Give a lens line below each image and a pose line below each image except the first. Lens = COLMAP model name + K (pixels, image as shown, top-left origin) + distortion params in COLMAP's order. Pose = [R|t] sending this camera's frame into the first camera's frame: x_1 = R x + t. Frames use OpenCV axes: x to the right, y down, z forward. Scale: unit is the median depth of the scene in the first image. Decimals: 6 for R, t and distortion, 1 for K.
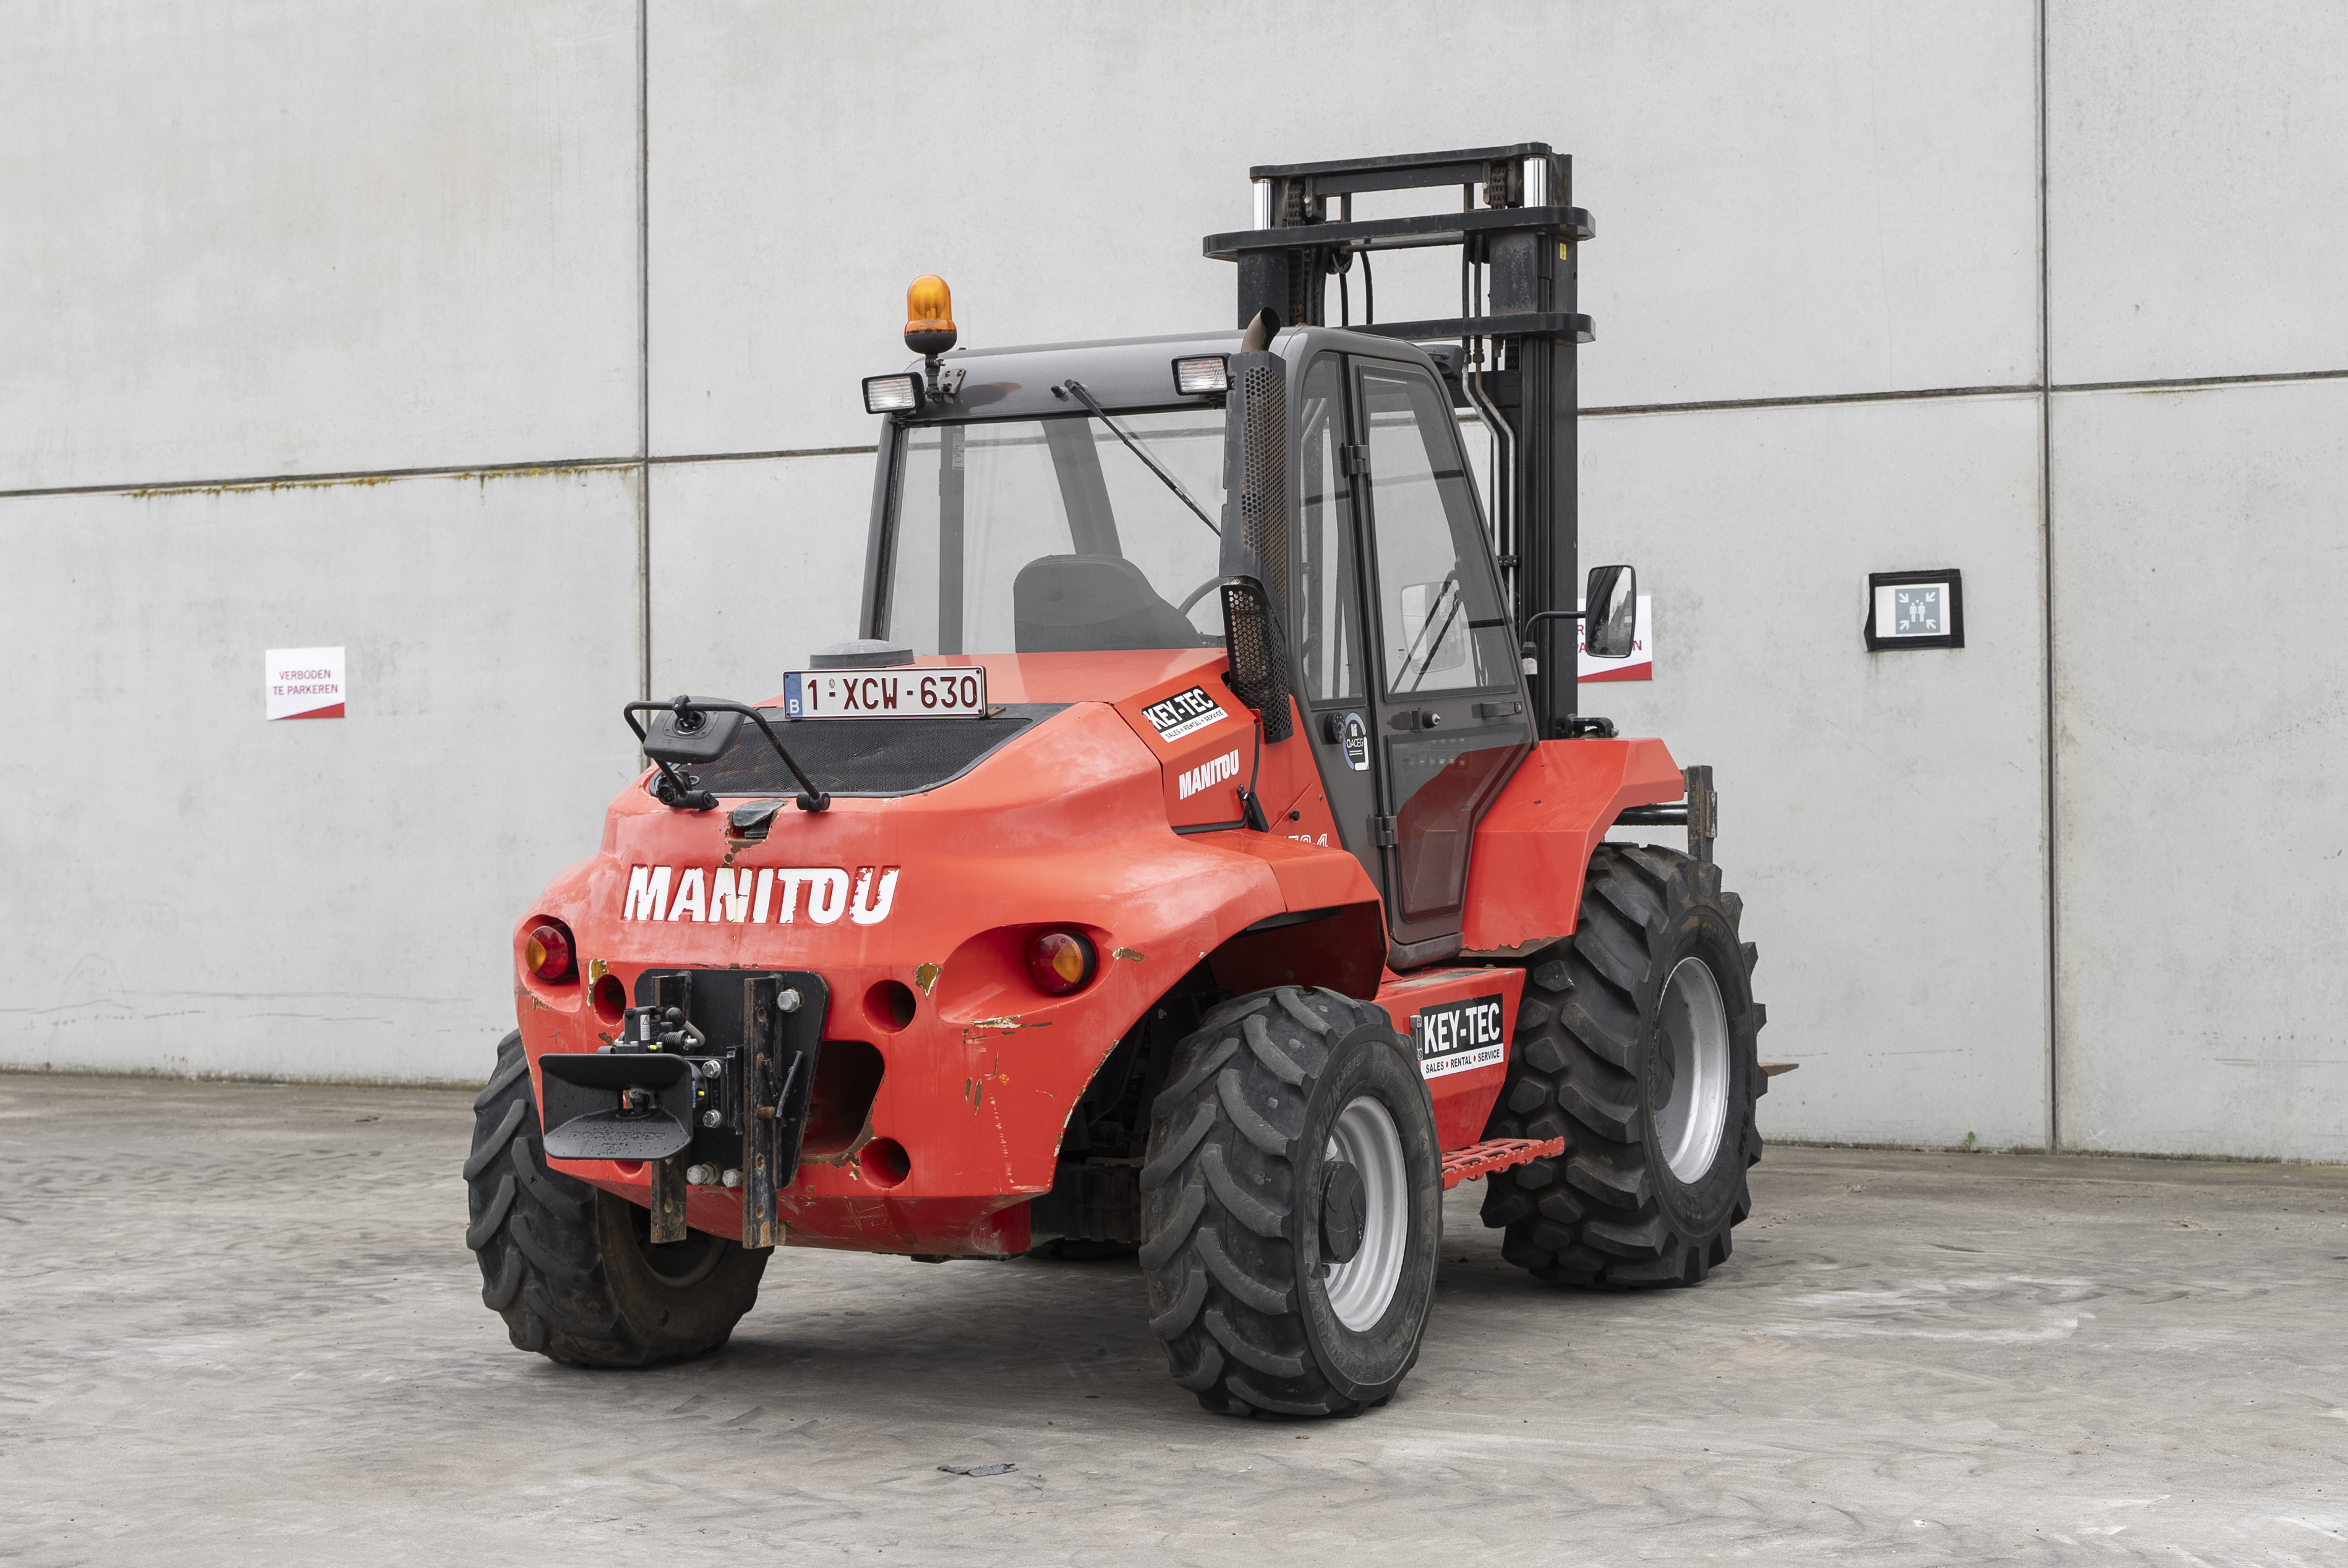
lens RADIAL K [[3784.7, 0, 1162.1], [0, 3784.7, 805.8], [0, 0, 1]] dist [-0.002243, -0.071323]
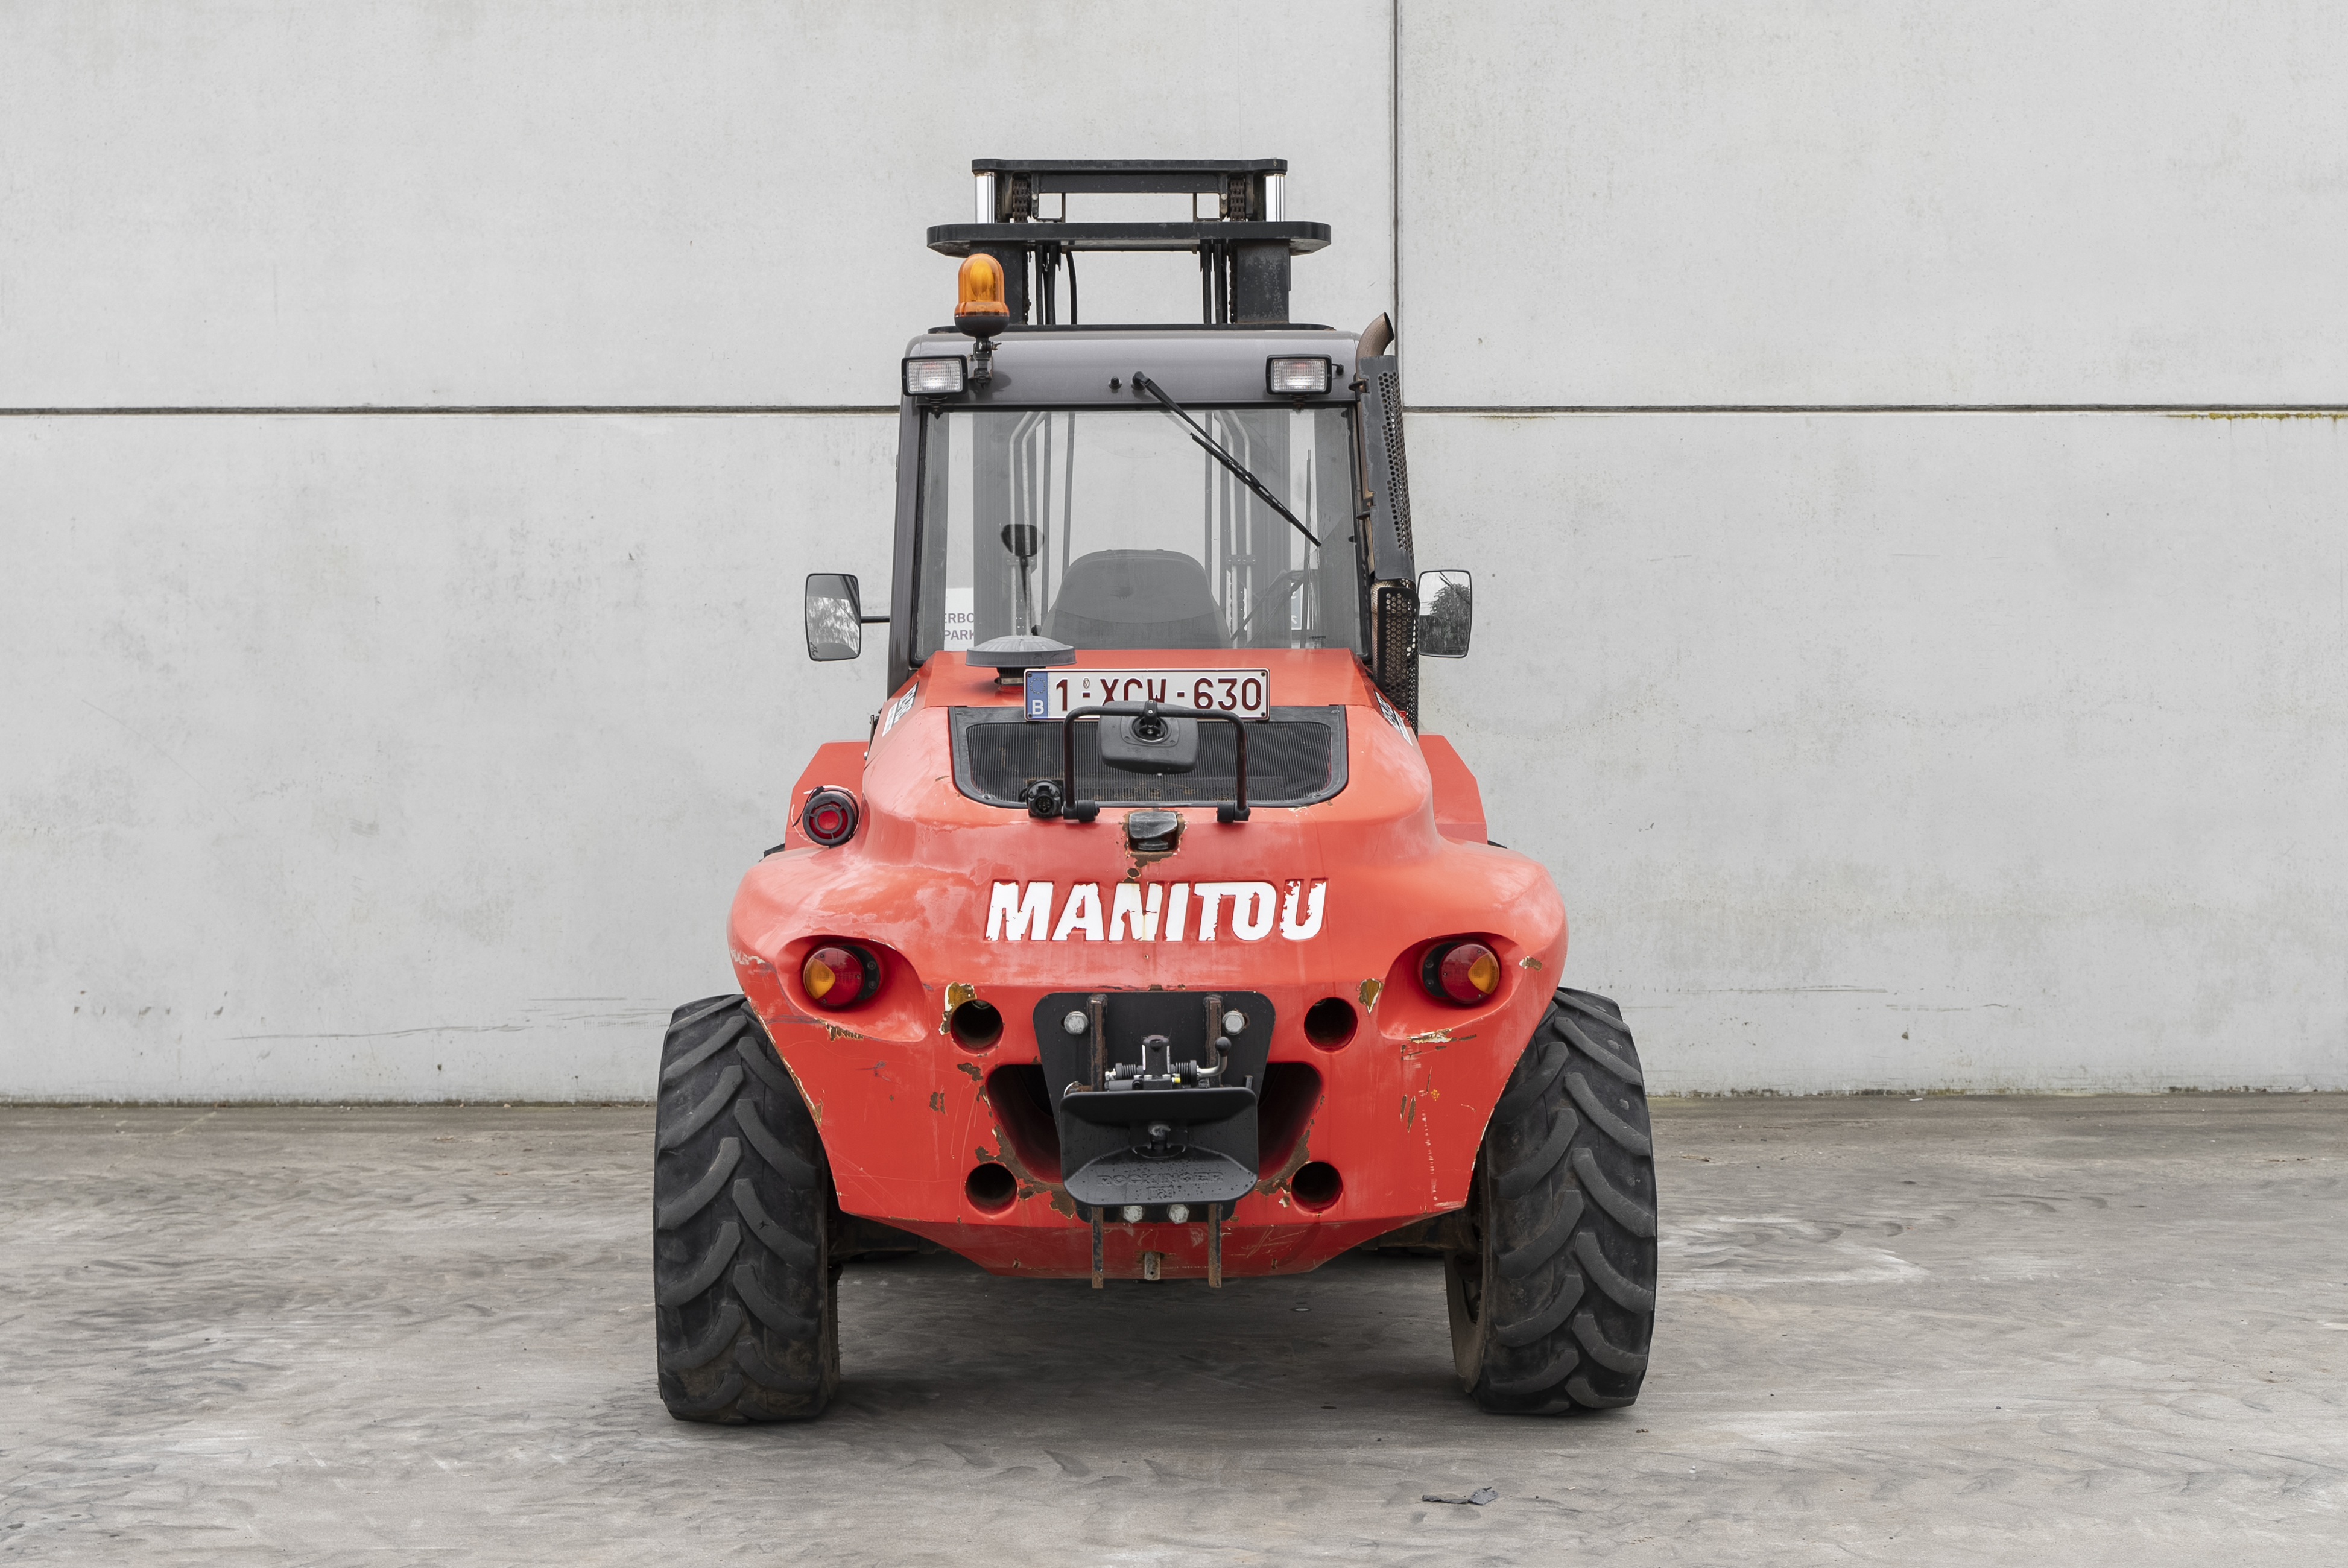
lens RADIAL K [[3457.0, 0, 1167.7], [0, 3457.0, 733.2], [0, 0, 1]] dist [-0.010361, 0.017732]
pose [[0.878882, 0.001140, 0.477038, -0.502349], [0.002106, 0.999978, -0.006270, -0.014946], [-0.477034, 0.006515, 0.878861, 0.234405]]
